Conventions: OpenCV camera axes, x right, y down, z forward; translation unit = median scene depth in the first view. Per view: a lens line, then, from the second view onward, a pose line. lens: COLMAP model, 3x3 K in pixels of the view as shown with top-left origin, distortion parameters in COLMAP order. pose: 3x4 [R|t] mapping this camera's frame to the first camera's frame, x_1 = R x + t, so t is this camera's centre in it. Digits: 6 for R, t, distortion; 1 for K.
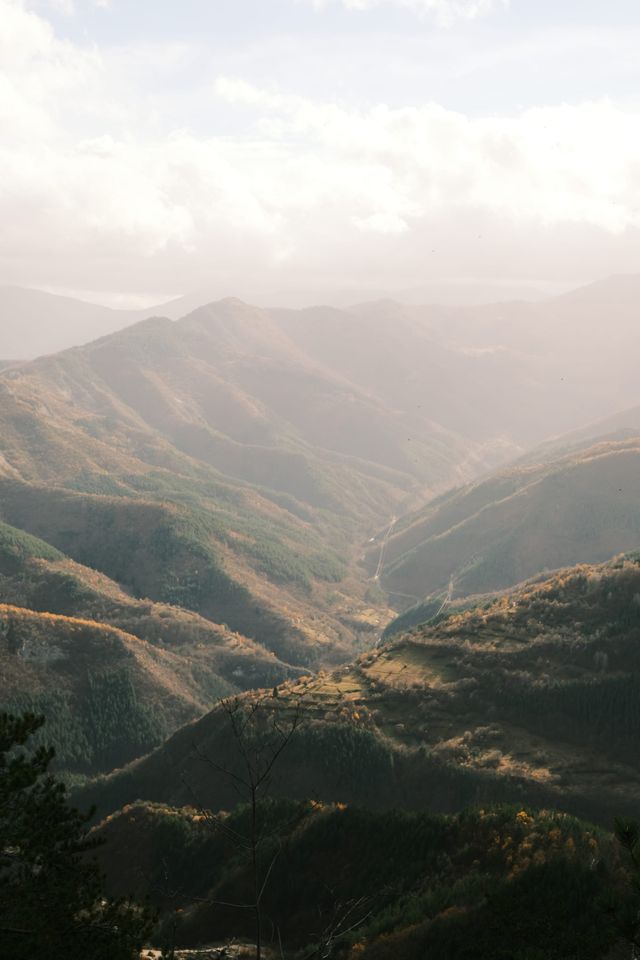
lens RADIAL K [[1425.5, 0, 333.4], [0, 1425.5, 478.7], [0, 0, 1]] dist [0.010206, 0.063510]
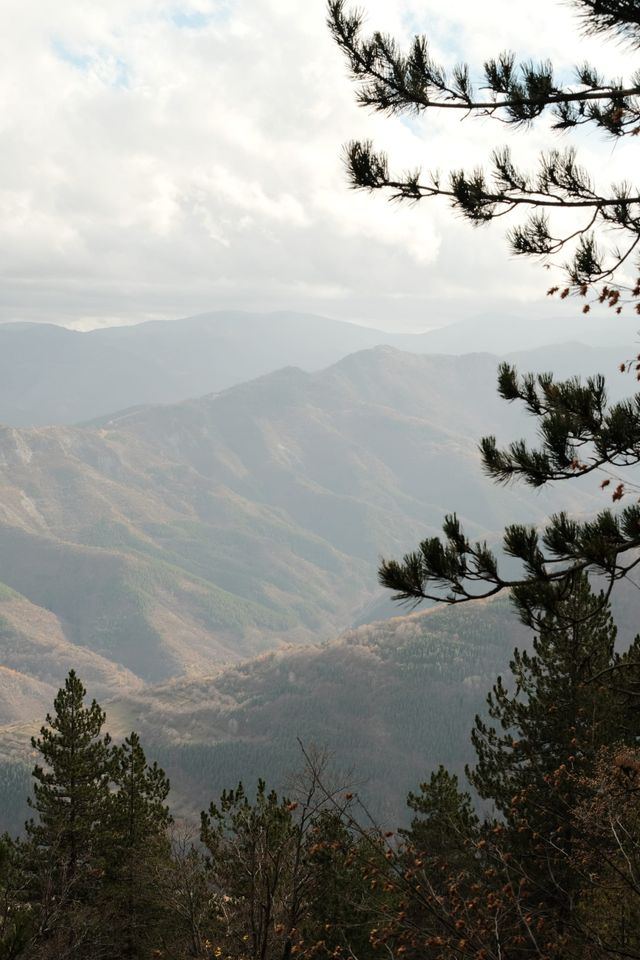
lens RADIAL K [[1425.5, 0, 333.4], [0, 1425.5, 478.7], [0, 0, 1]] dist [0.010206, 0.063510]
pose [[0.971484, 0.042171, -0.233323, 0.393828], [-0.043848, 0.999036, -0.002004, -0.062604], [0.233014, 0.012178, 0.972397, -0.129601]]
